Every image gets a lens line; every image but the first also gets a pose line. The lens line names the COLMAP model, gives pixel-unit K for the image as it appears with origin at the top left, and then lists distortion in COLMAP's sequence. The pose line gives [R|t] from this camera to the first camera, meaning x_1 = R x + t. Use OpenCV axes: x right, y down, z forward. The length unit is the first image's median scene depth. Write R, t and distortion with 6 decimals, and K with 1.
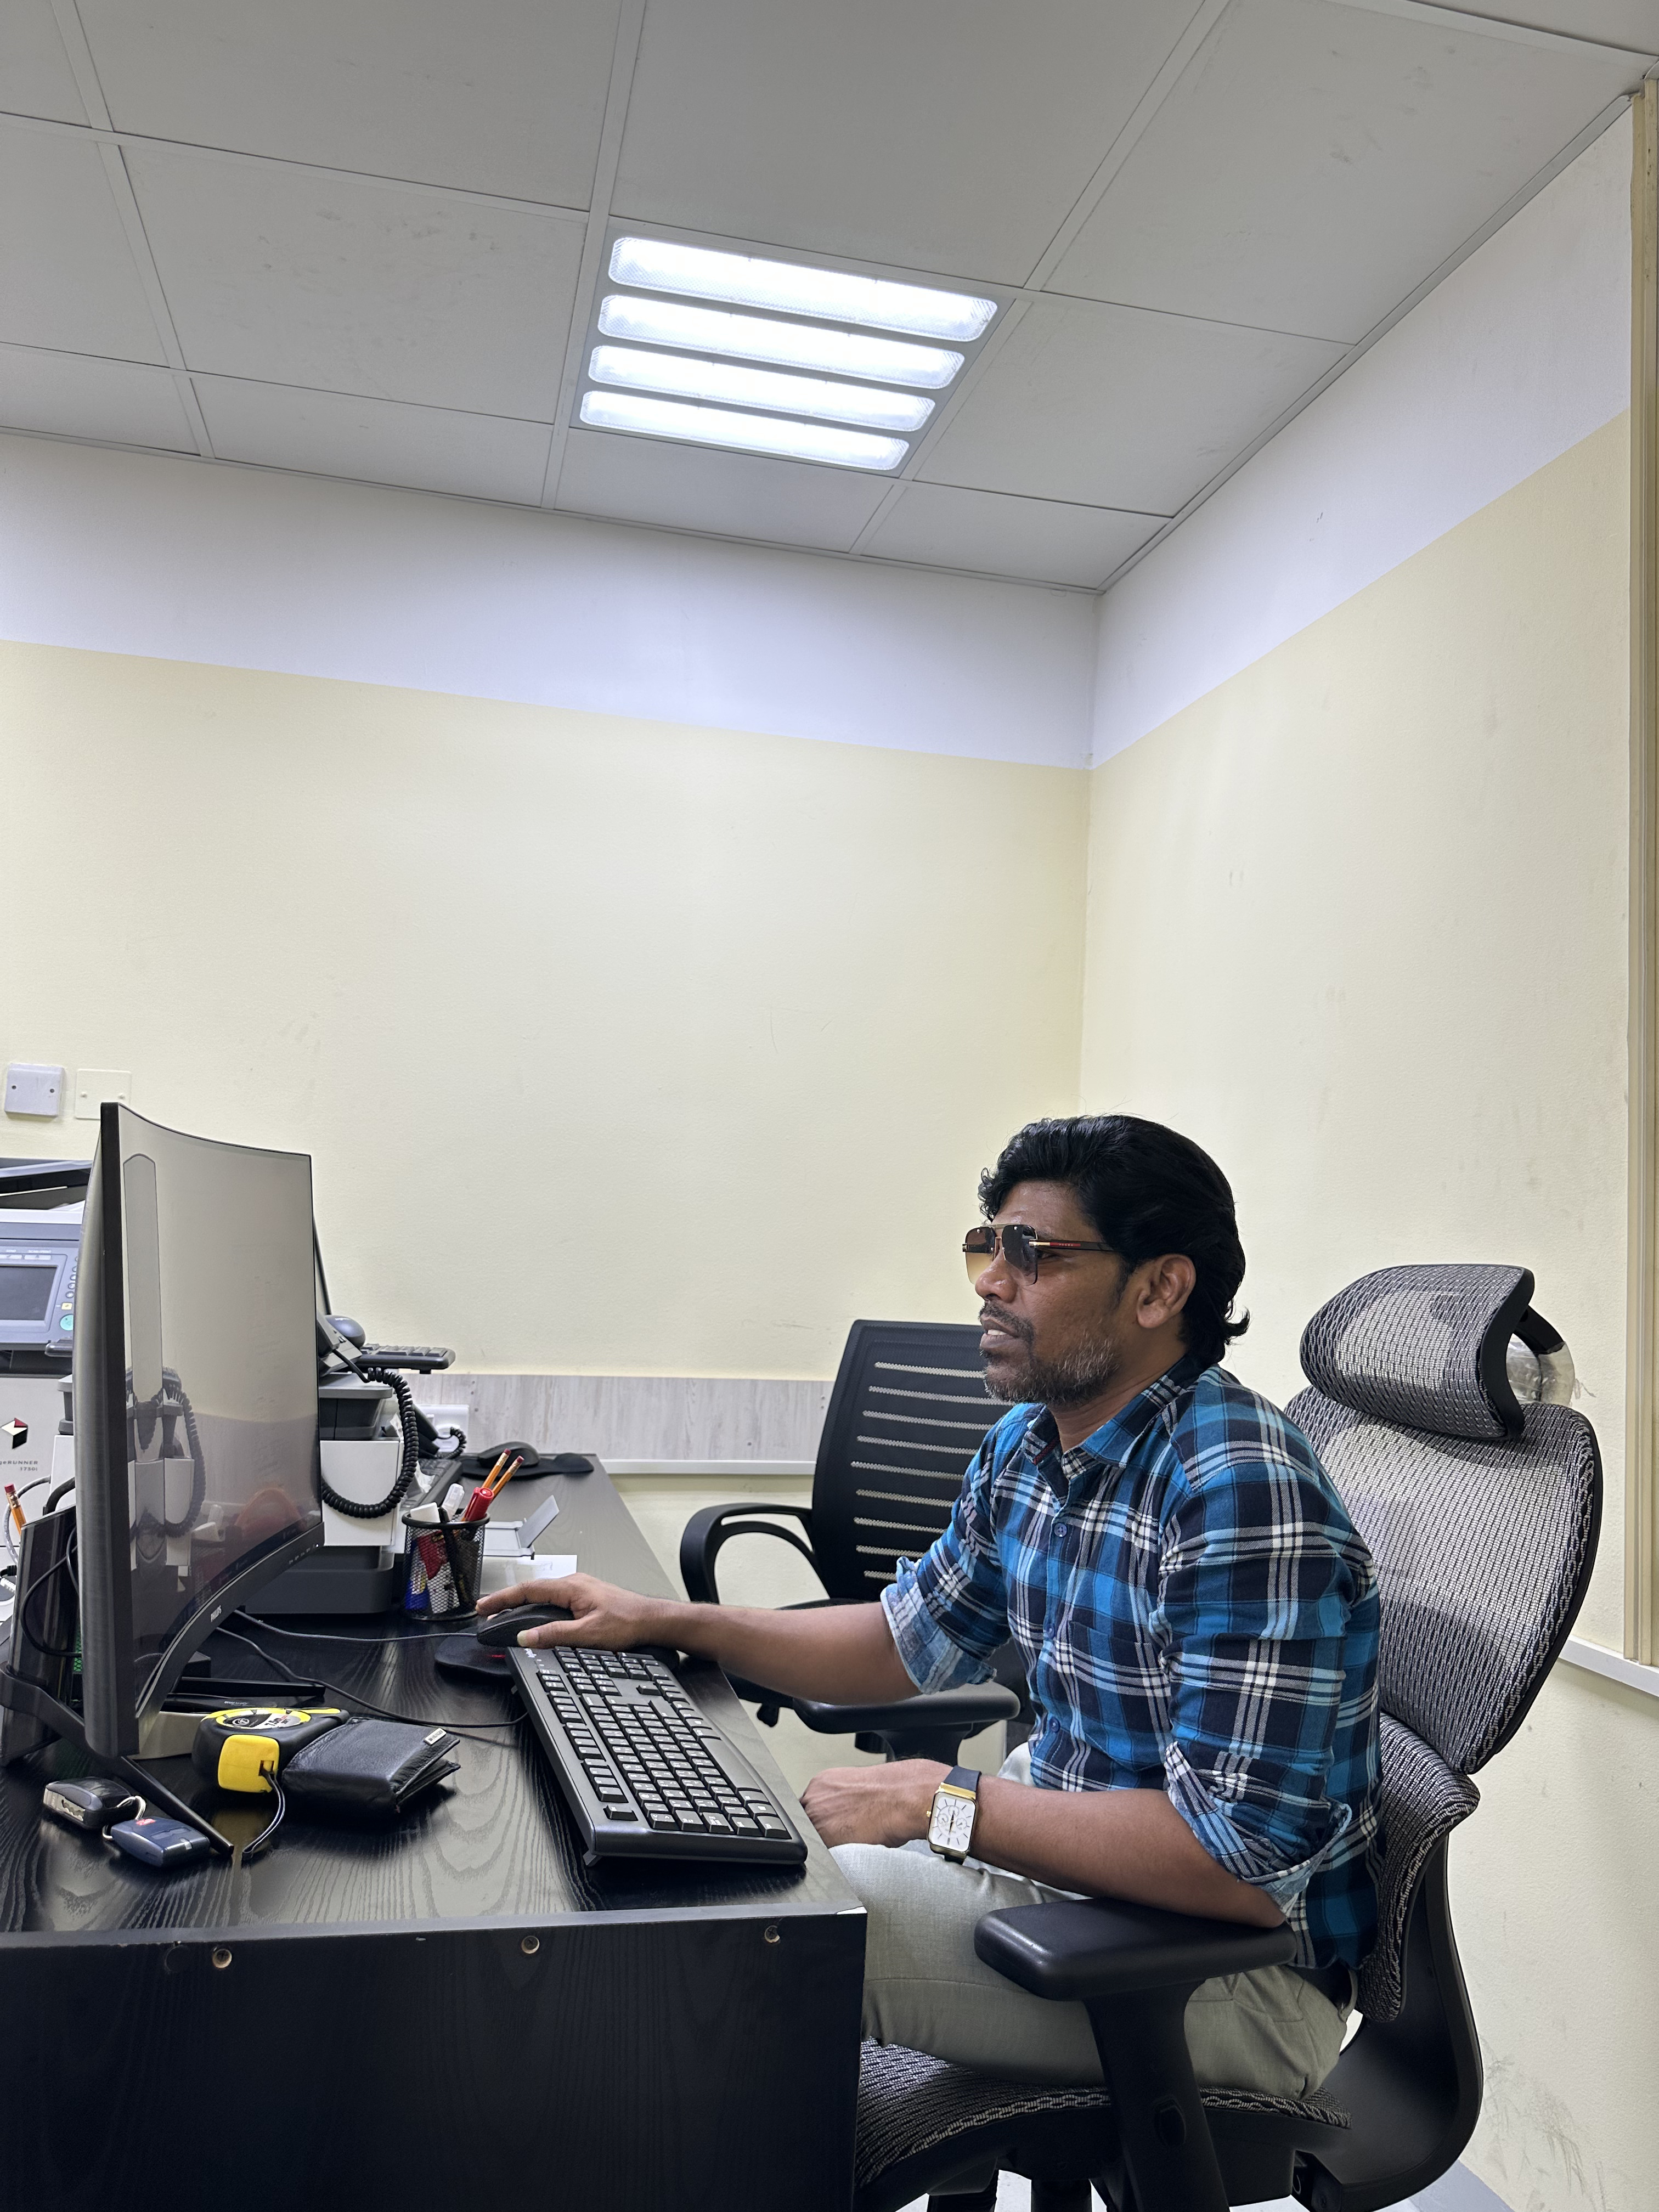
lens RADIAL K [[1590.1, 0, 830.0], [0, 1590.1, 1112.7], [0, 0, 1]] dist [0.043127, -0.038049]
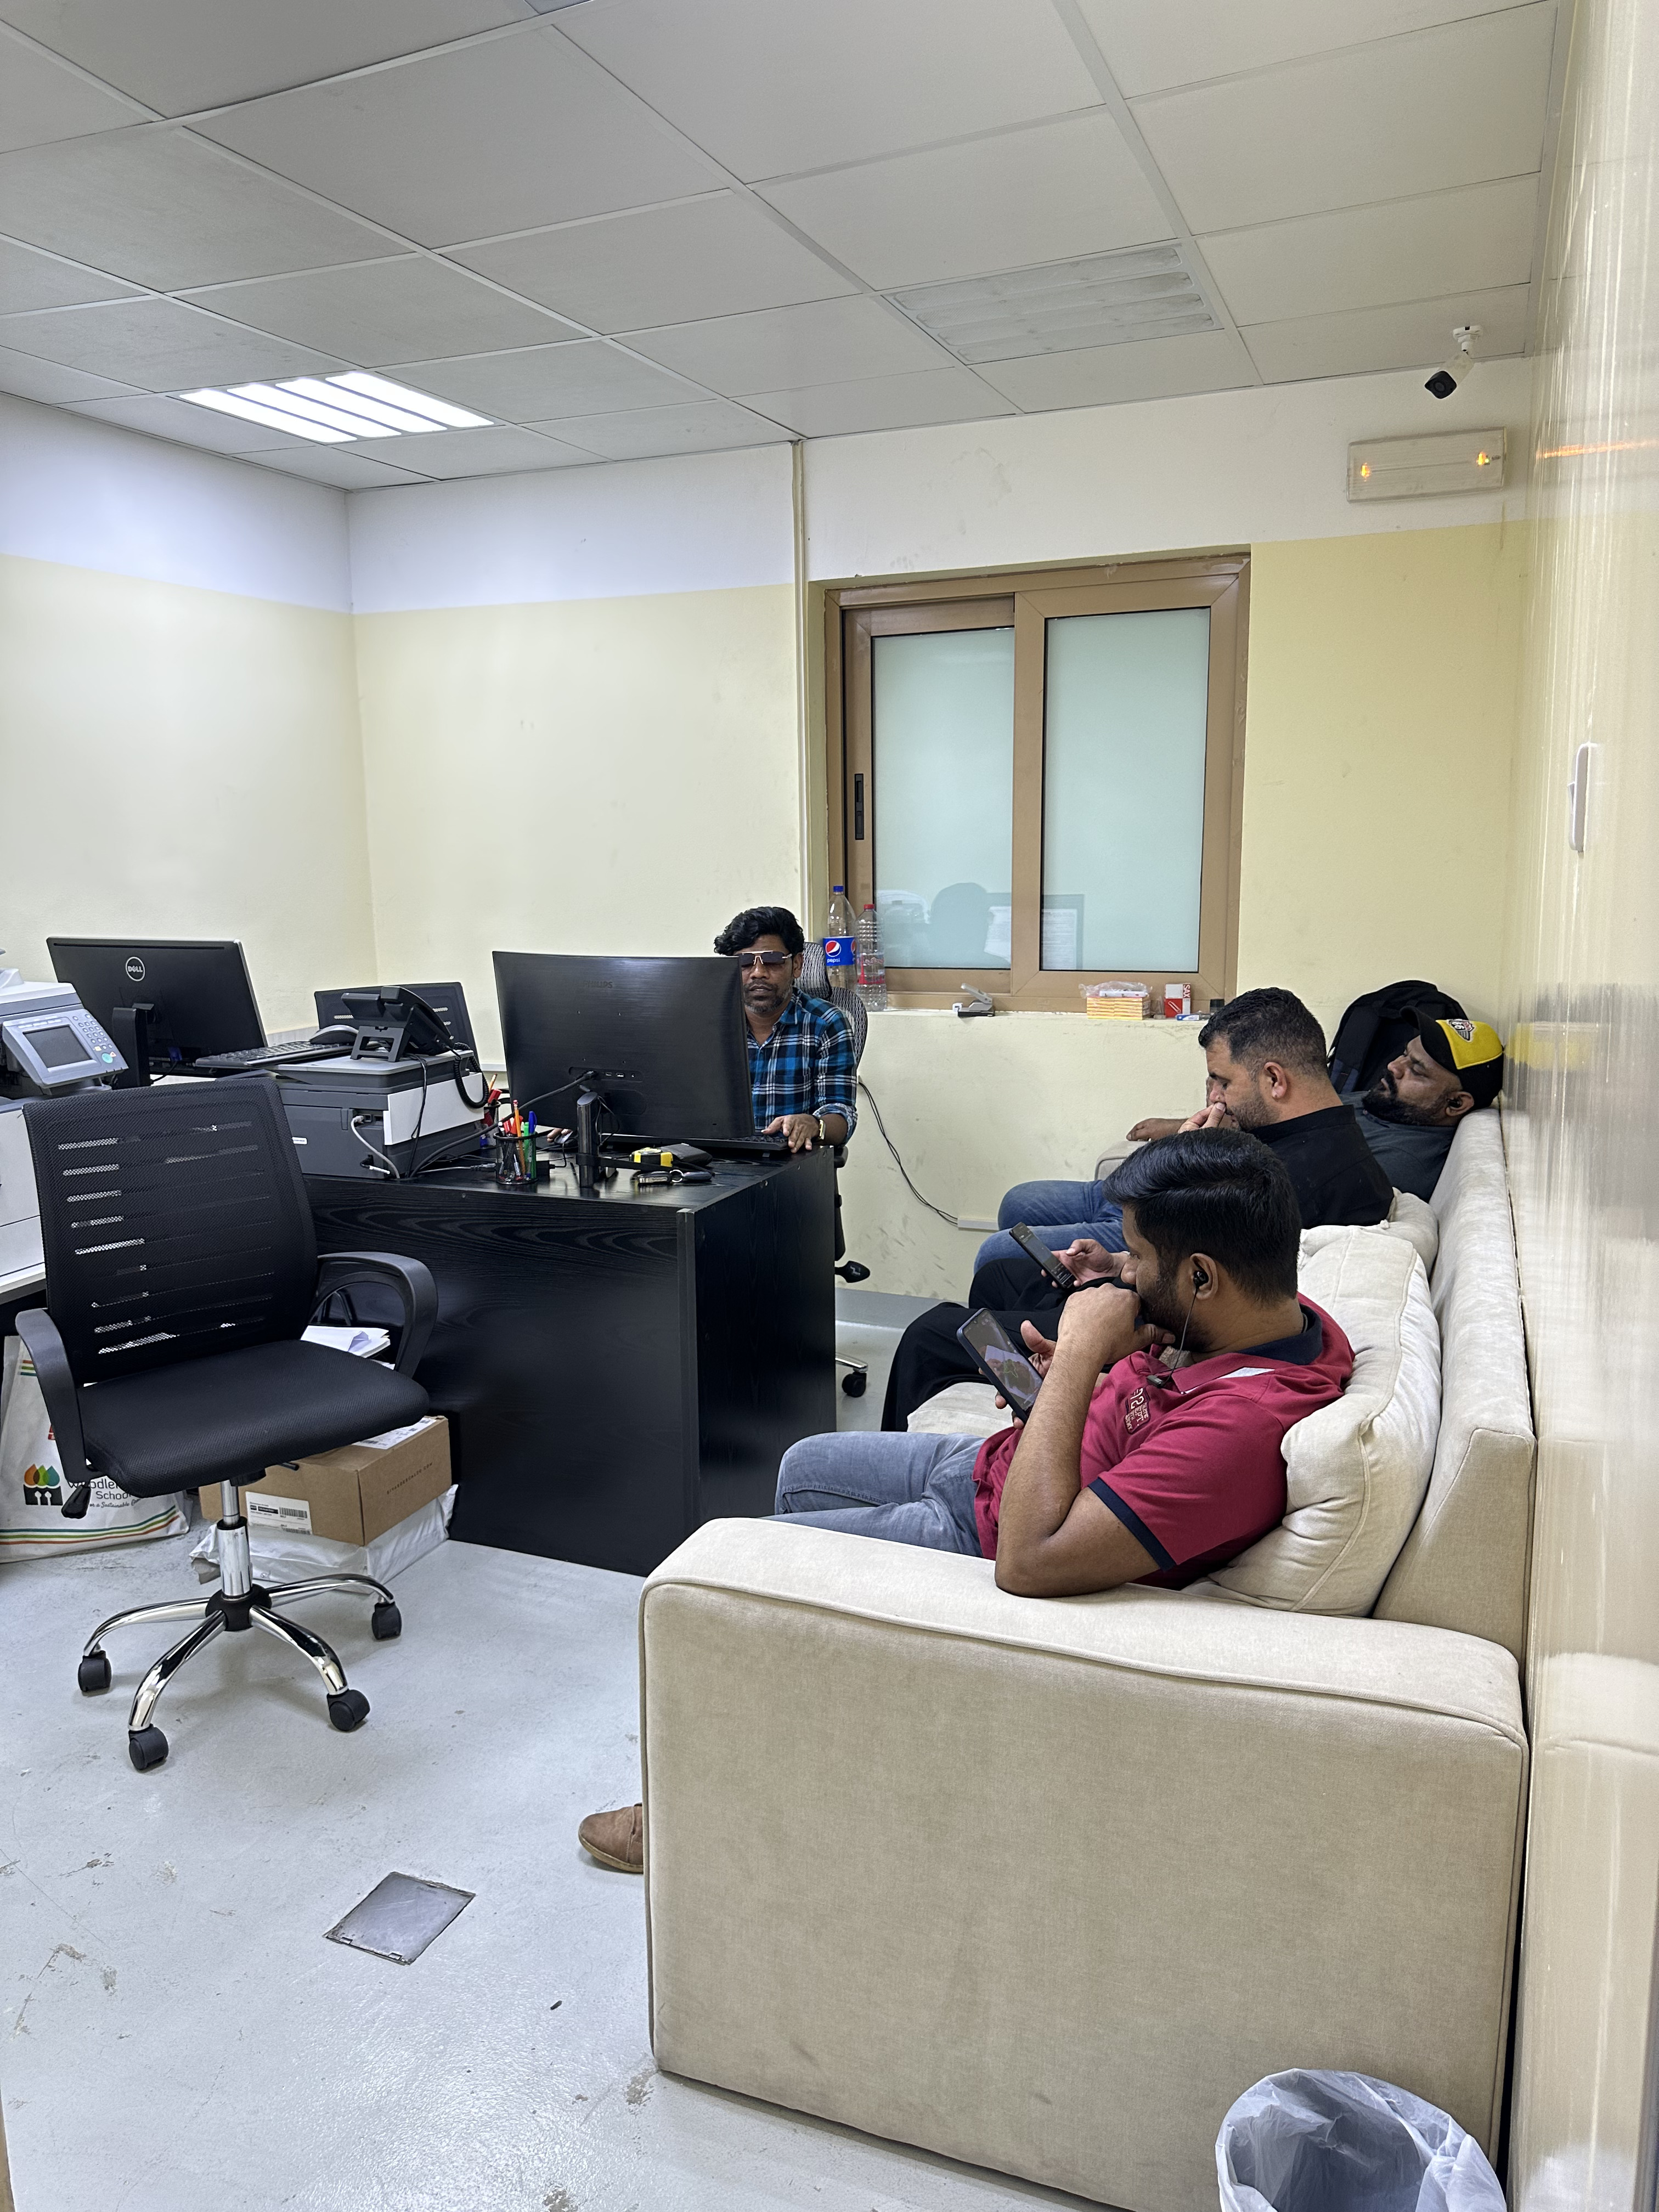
lens RADIAL K [[1590.1, 0, 830.9], [0, 1590.1, 1101.0], [0, 0, 1]] dist [0.043127, -0.038049]
pose [[0.591687, -0.190566, 0.783320, -0.882735], [-0.016697, 0.968554, 0.248241, -0.157234], [-0.805995, -0.159960, 0.569900, -0.324541]]
